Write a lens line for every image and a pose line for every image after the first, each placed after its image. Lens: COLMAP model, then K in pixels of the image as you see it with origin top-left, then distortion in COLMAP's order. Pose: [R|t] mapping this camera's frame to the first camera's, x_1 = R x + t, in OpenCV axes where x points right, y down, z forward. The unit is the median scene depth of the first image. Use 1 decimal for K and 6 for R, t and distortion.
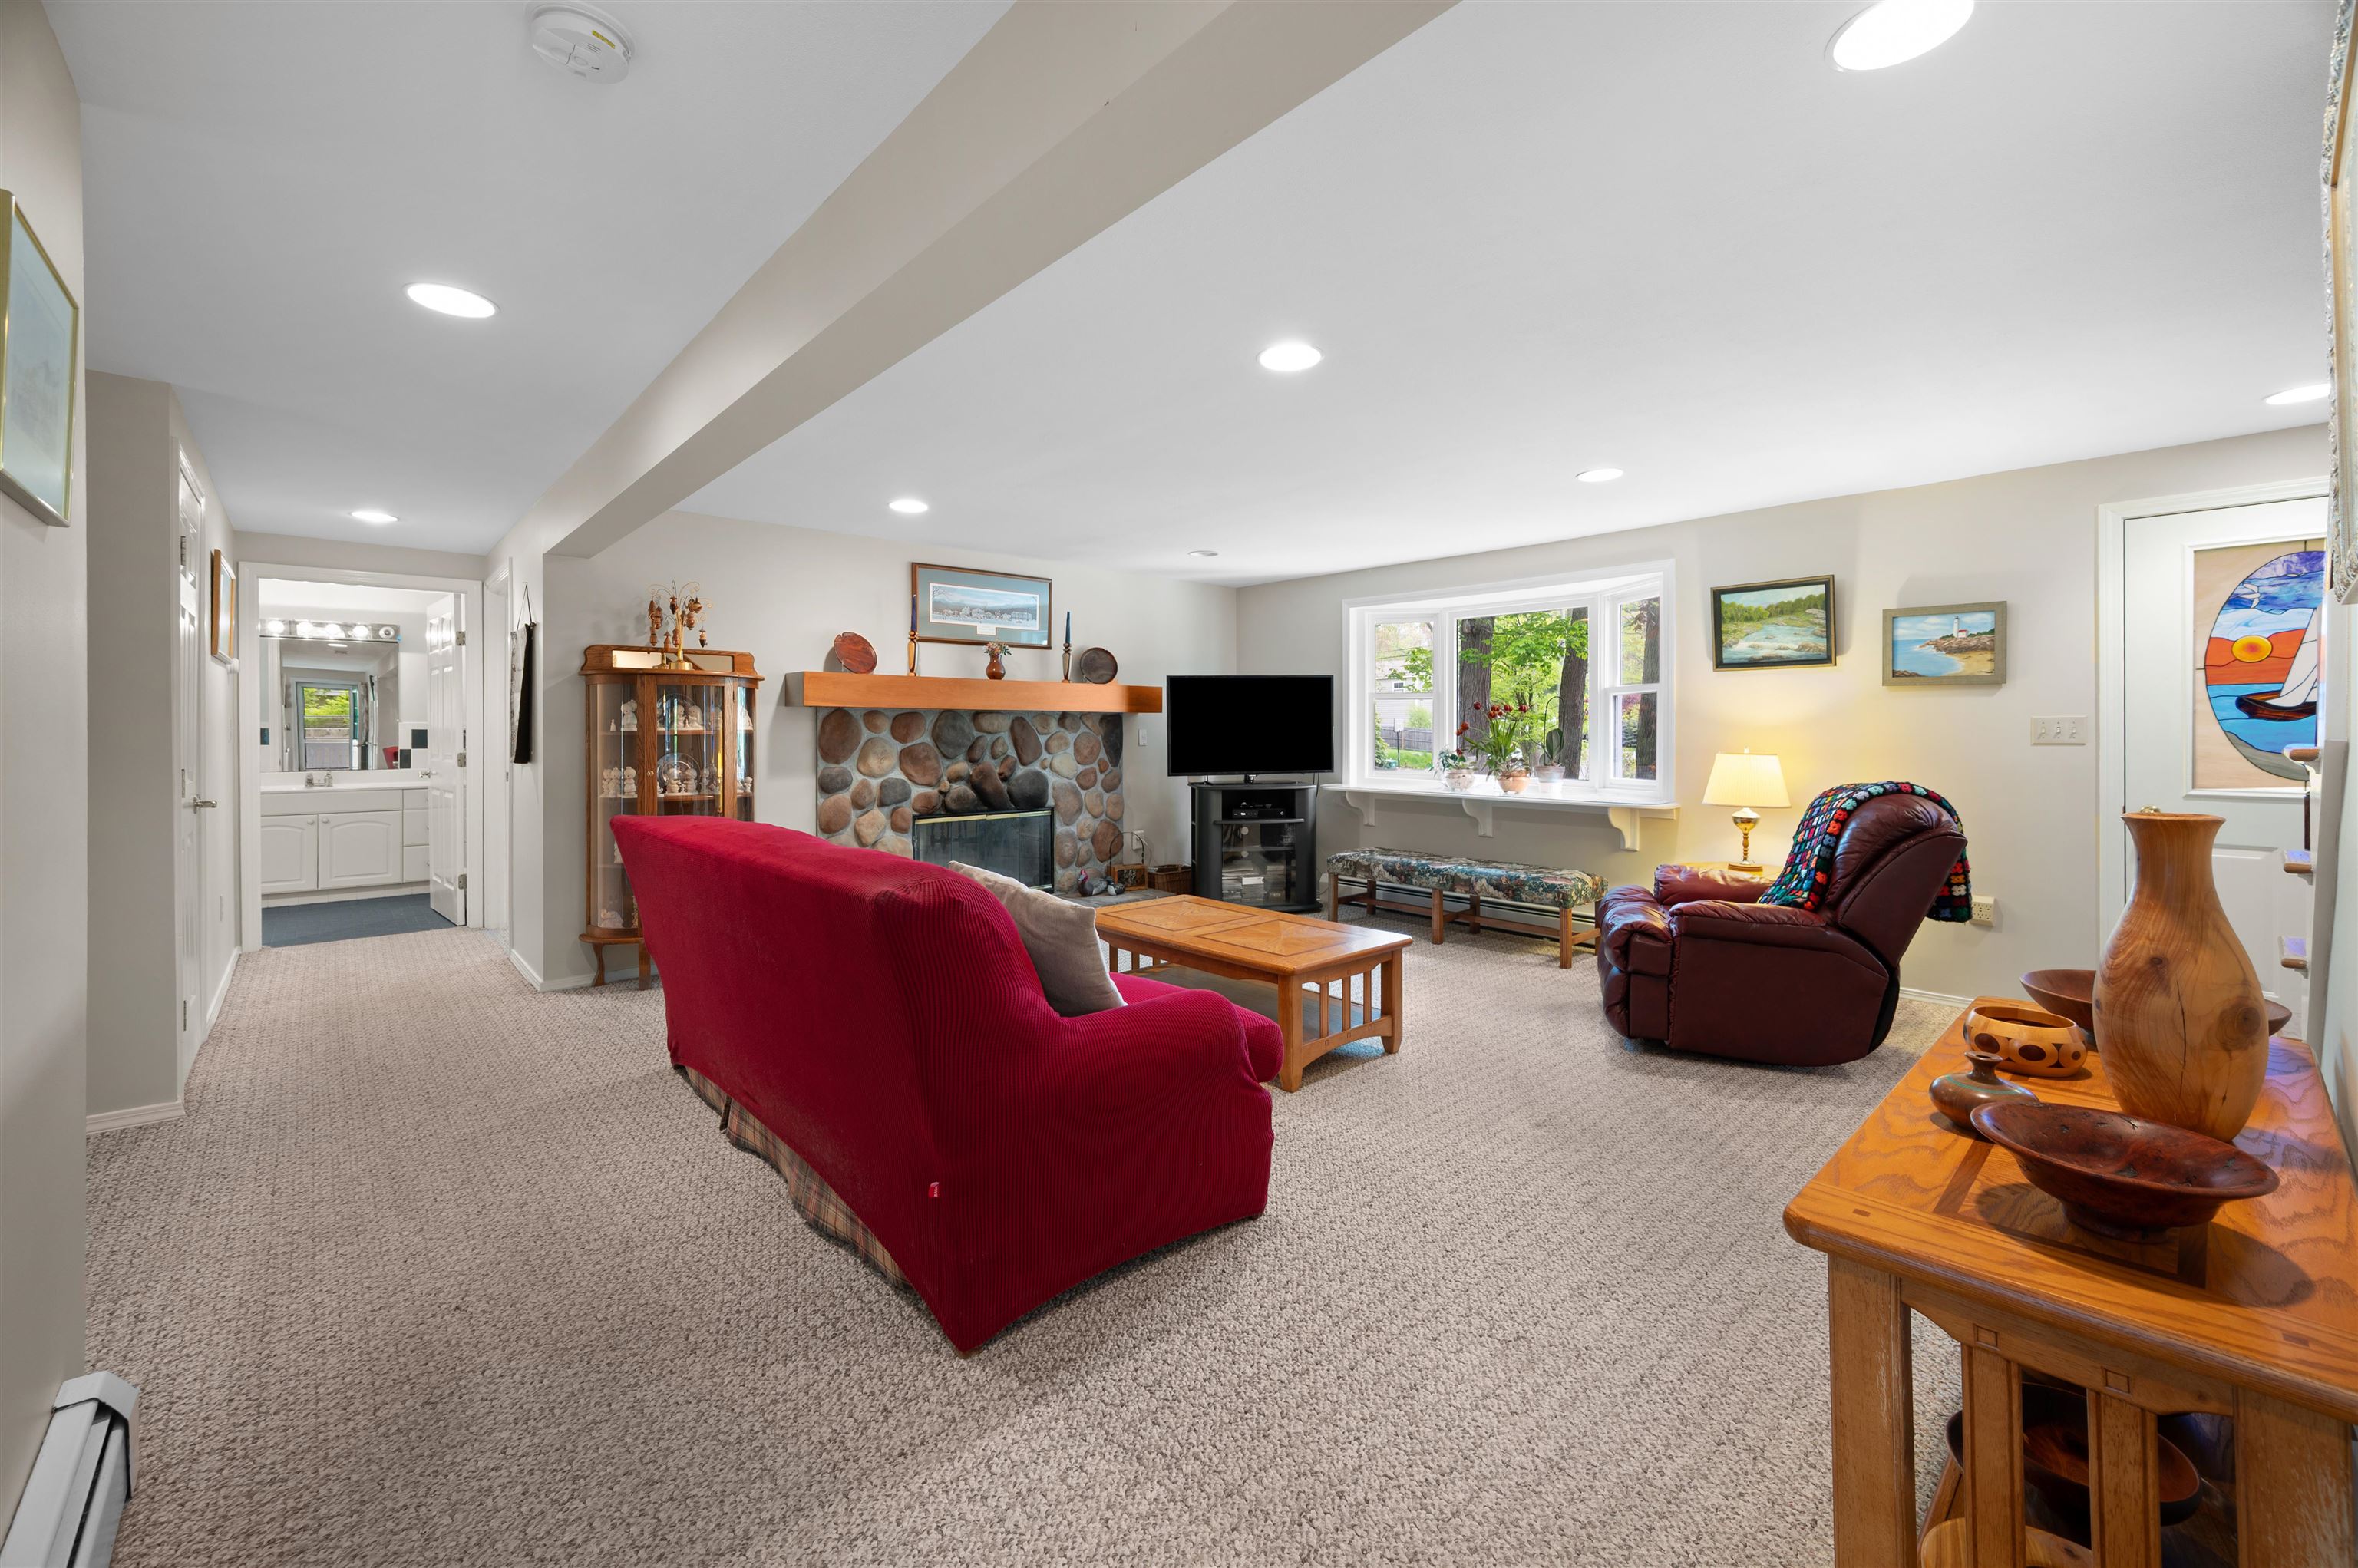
lens RADIAL K [[955.1, 0, 1179.3], [0, 955.1, 729.2], [0, 0, 1]] dist [0.000075, -0.000147]
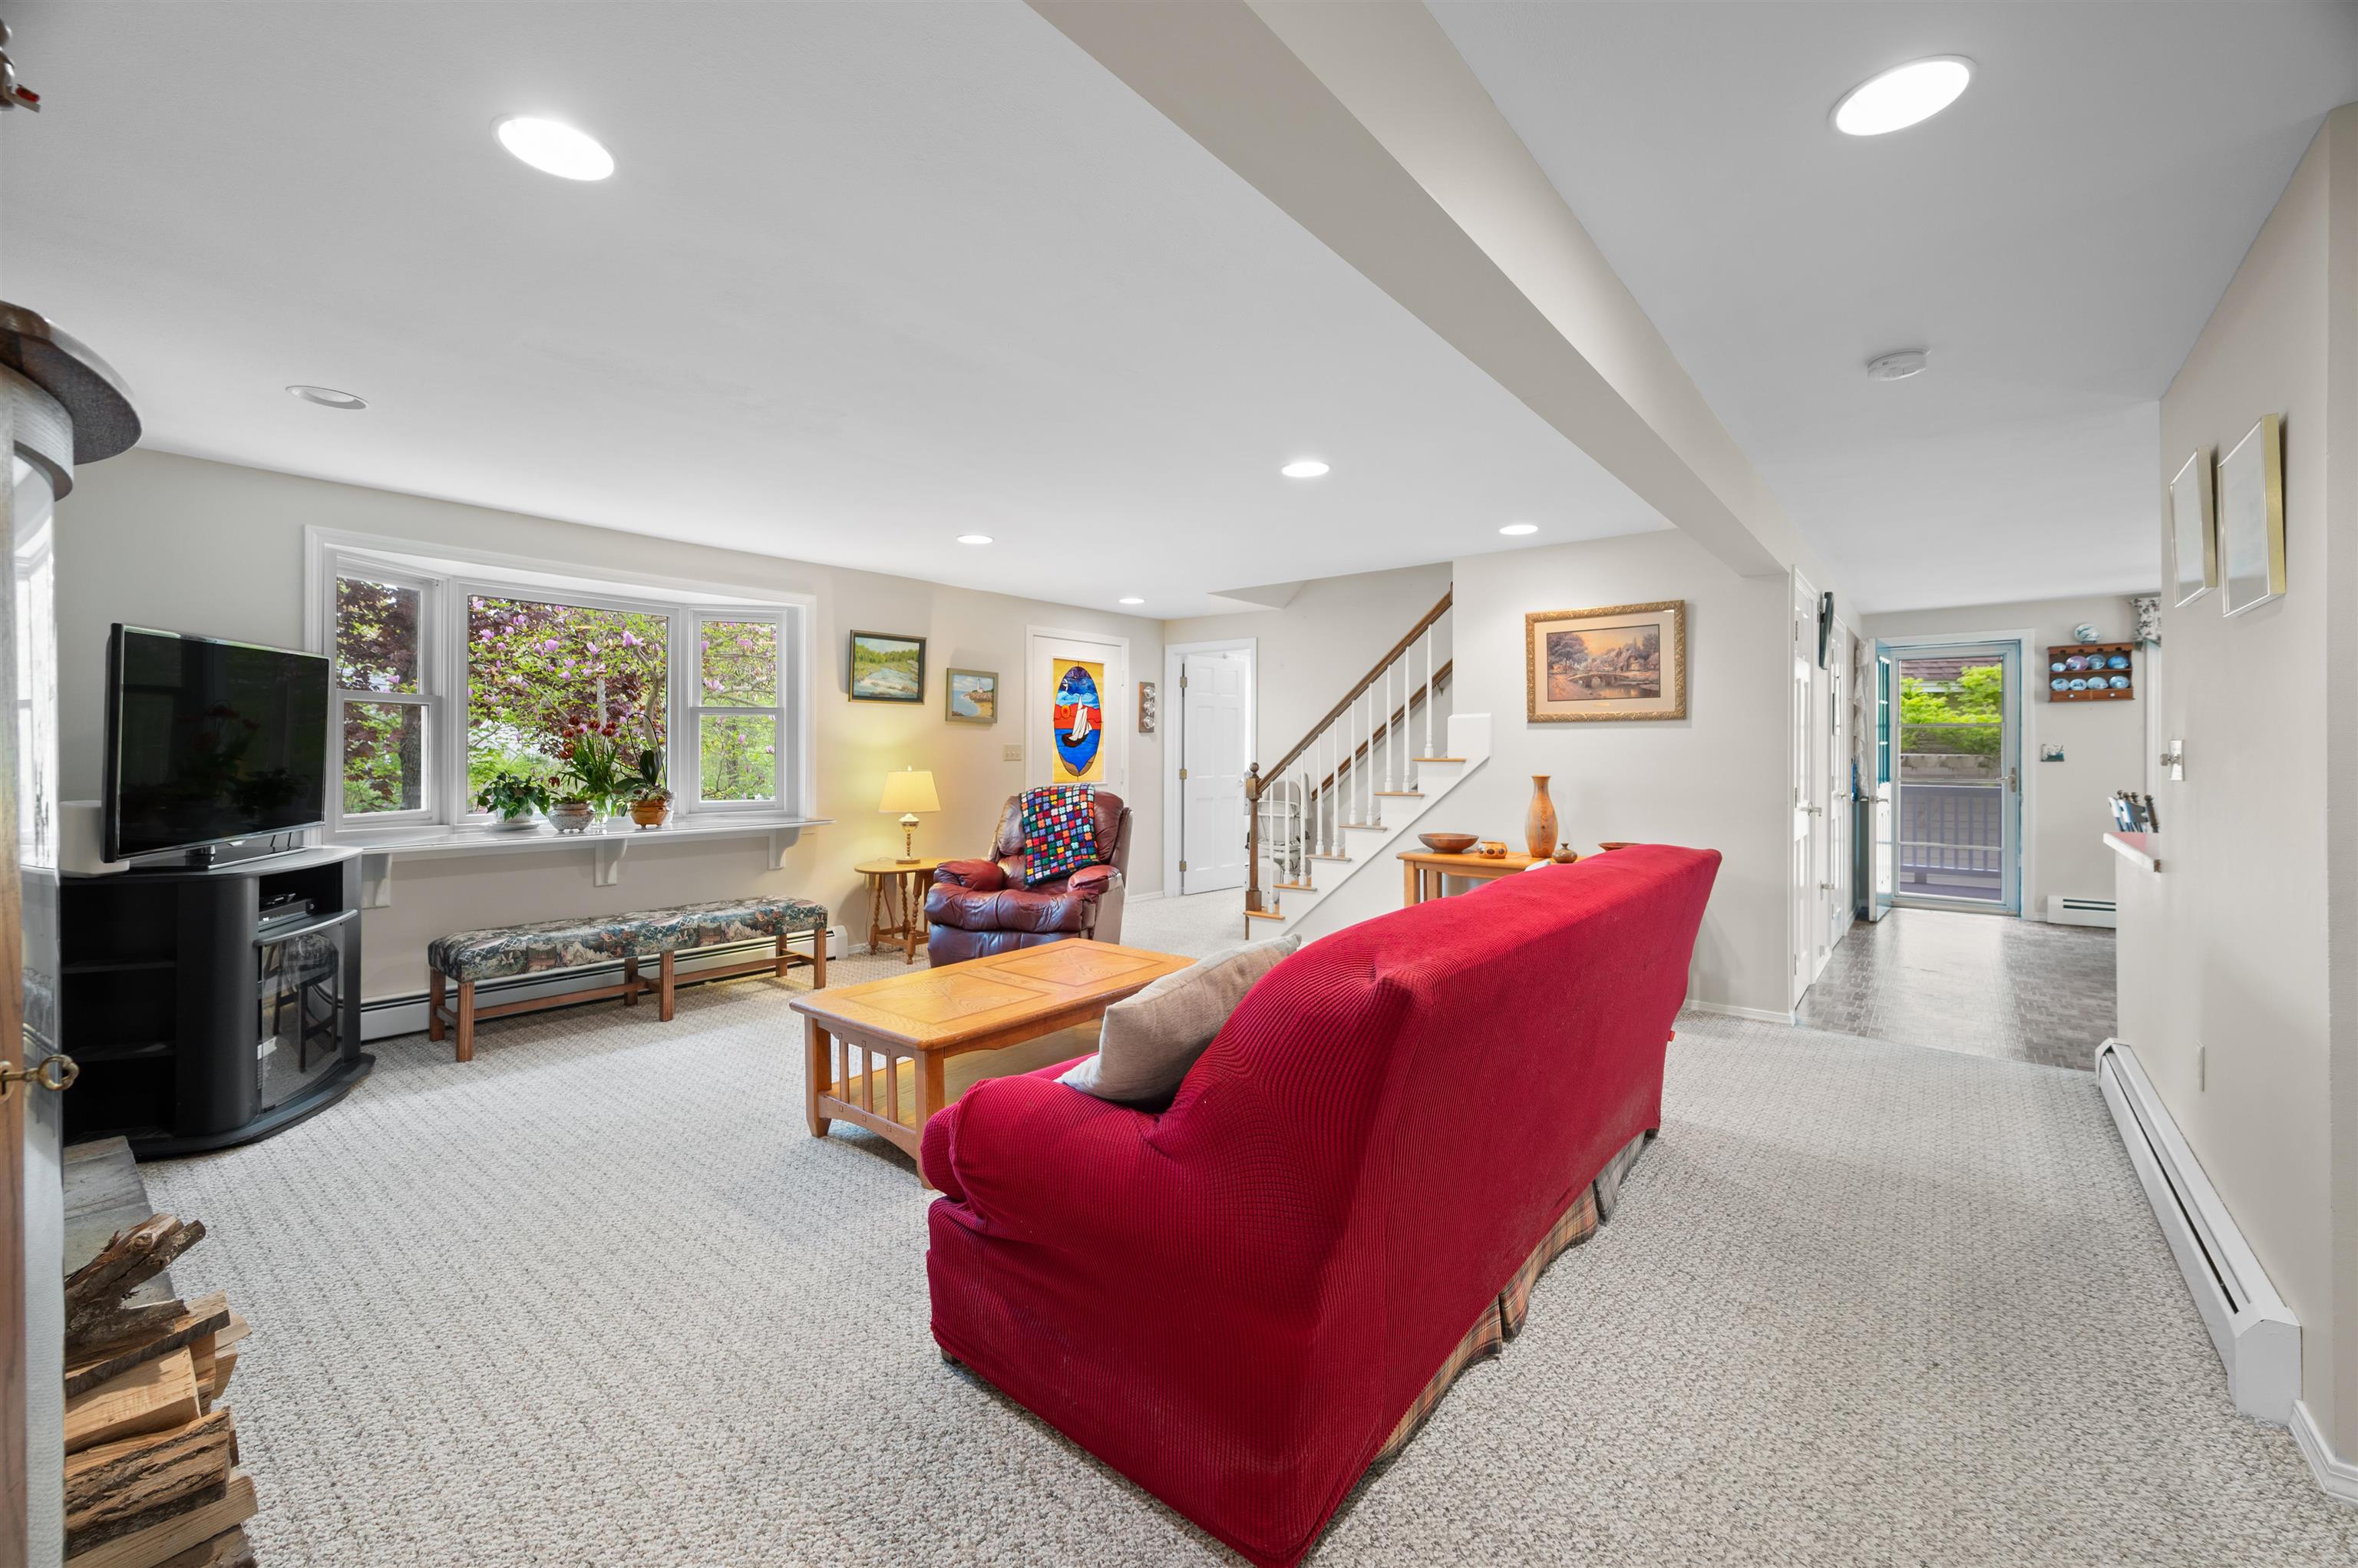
lens RADIAL K [[945.9, 0, 1185.4], [0, 945.9, 748.3], [0, 0, 1]] dist [0.000847, -0.000048]
pose [[-0.154215, 0.001987, 0.988035, -0.552806], [-0.002090, 0.999995, -0.002338, -0.001557], [-0.988035, -0.002426, -0.154210, 0.662340]]
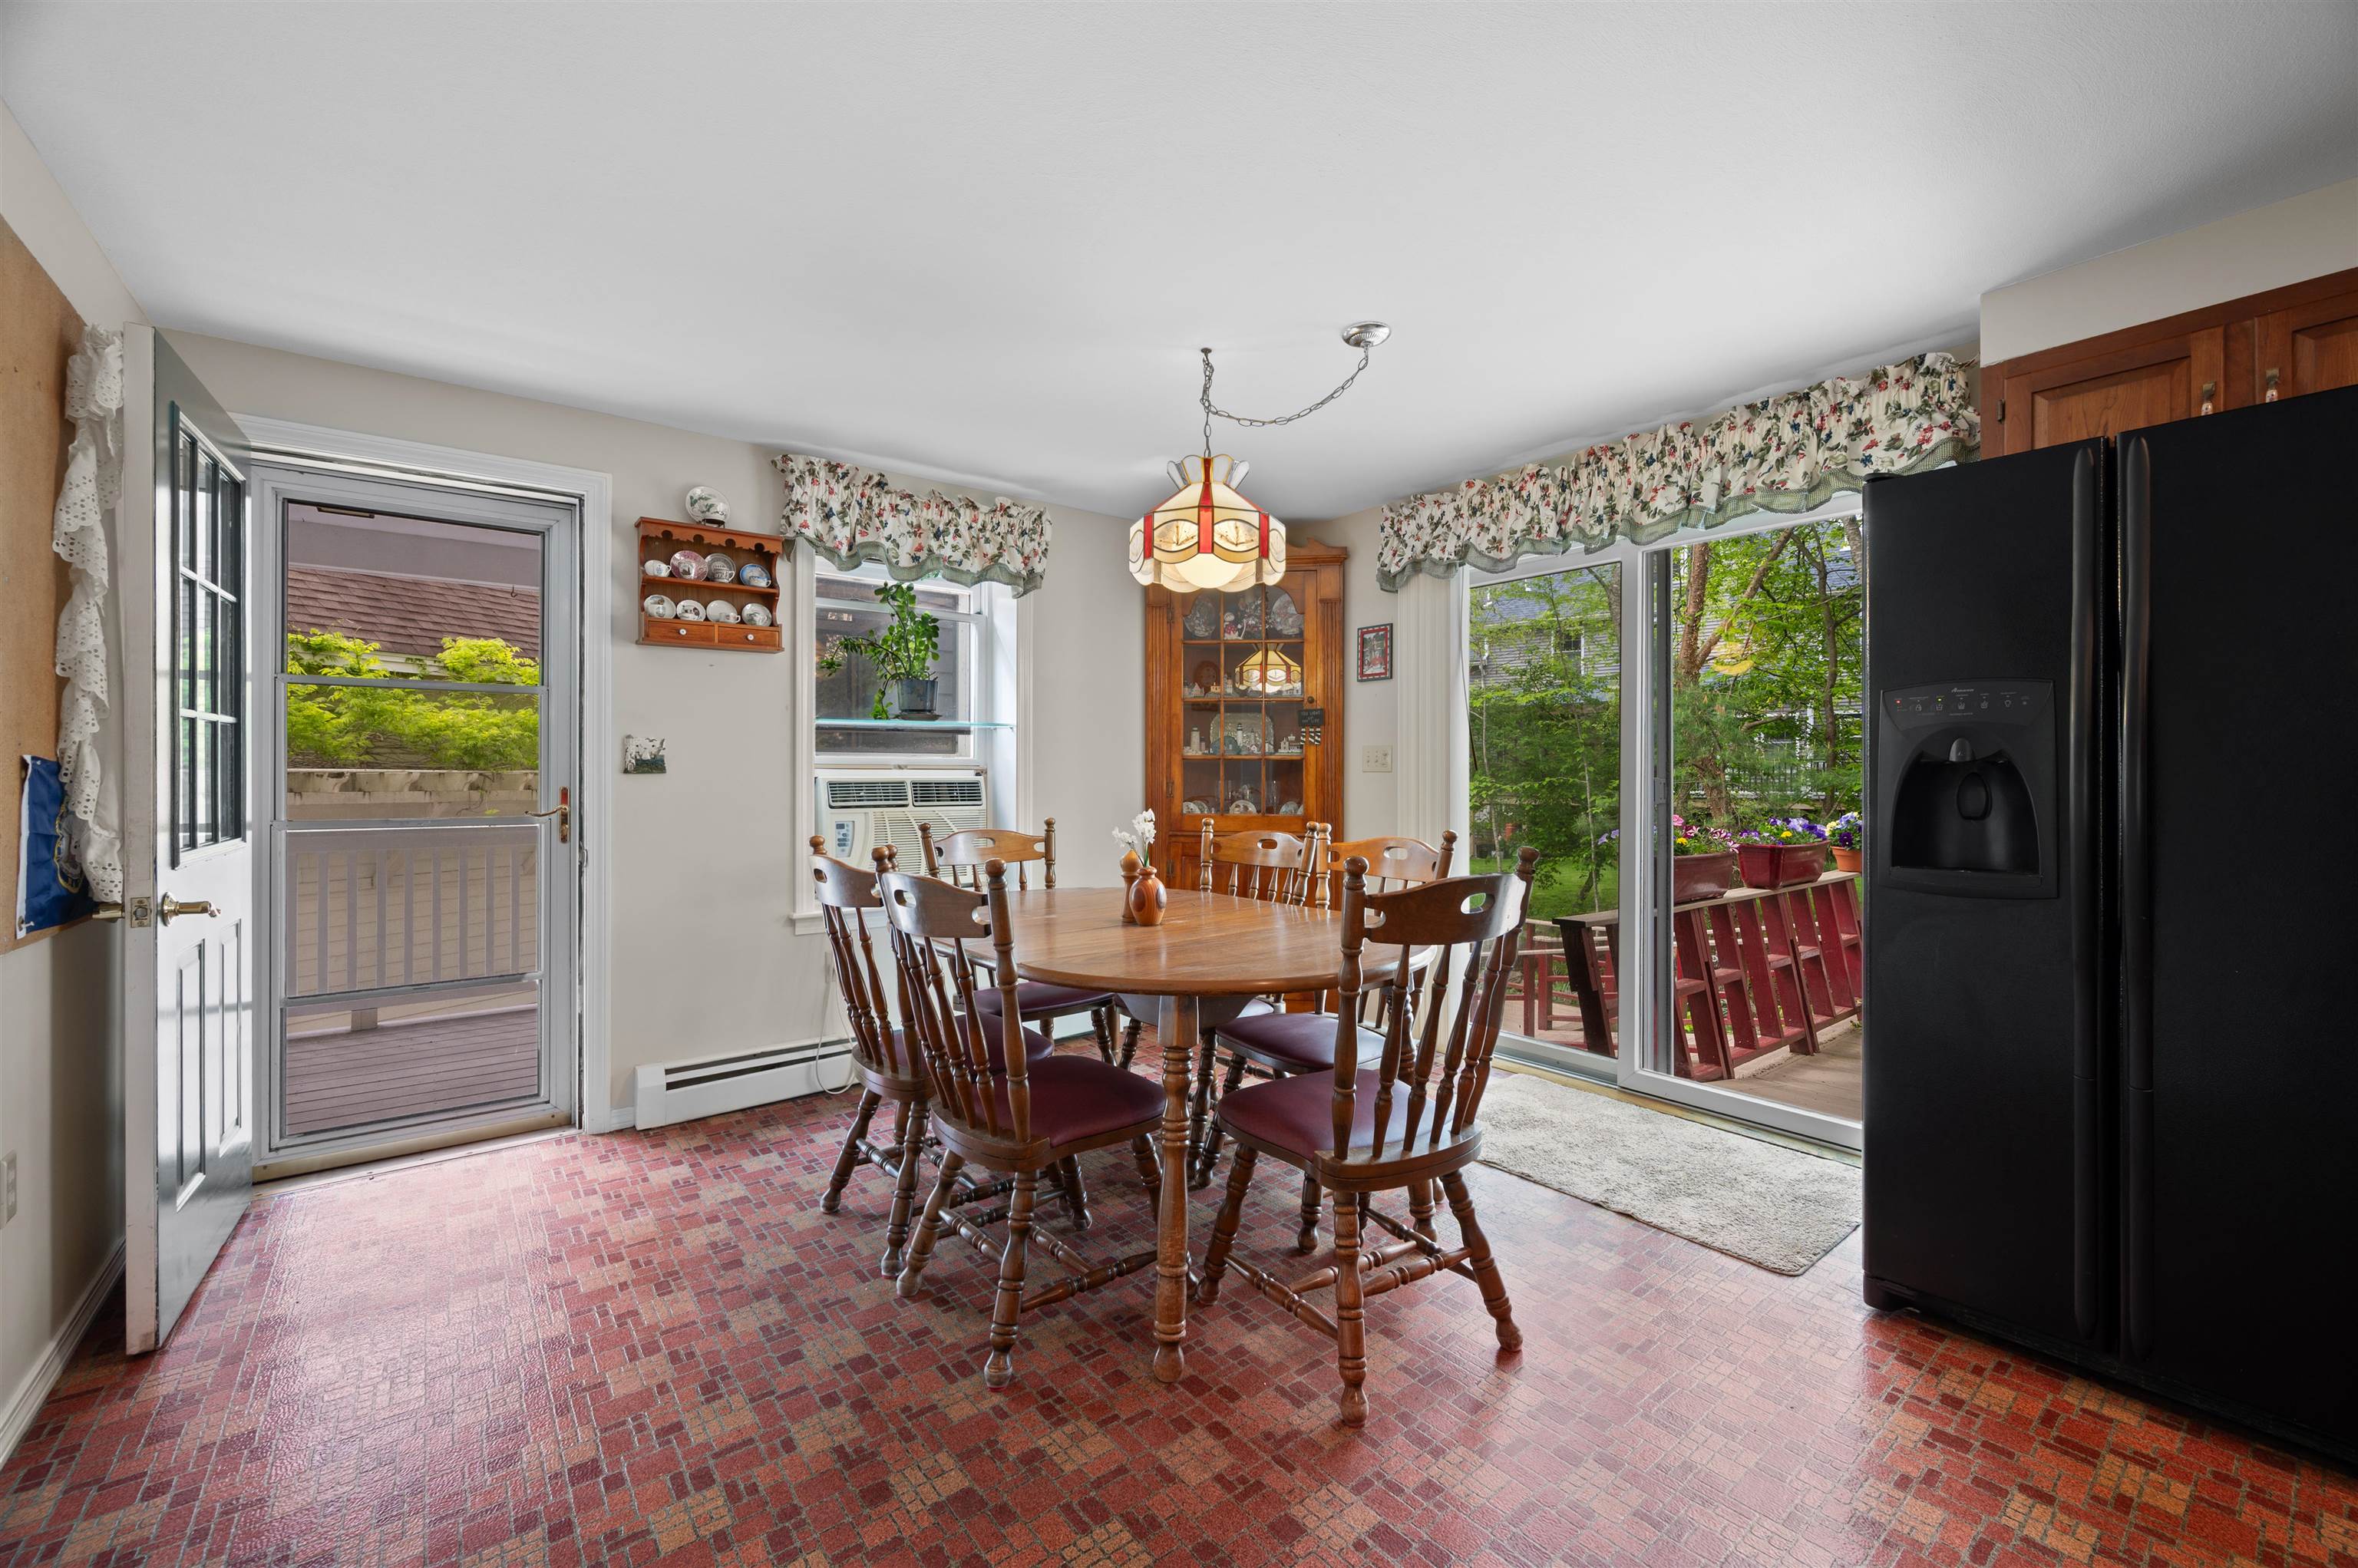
lens RADIAL K [[952.9, 0, 1187.9], [0, 952.9, 772.0], [0, 0, 1]] dist [-0.001475, -0.000199]
pose [[-0.998015, 0.001214, 0.062970, 0.112670], [0.000972, 0.999992, -0.003860, 0.011679], [-0.062974, -0.003791, -0.998008, -0.075191]]
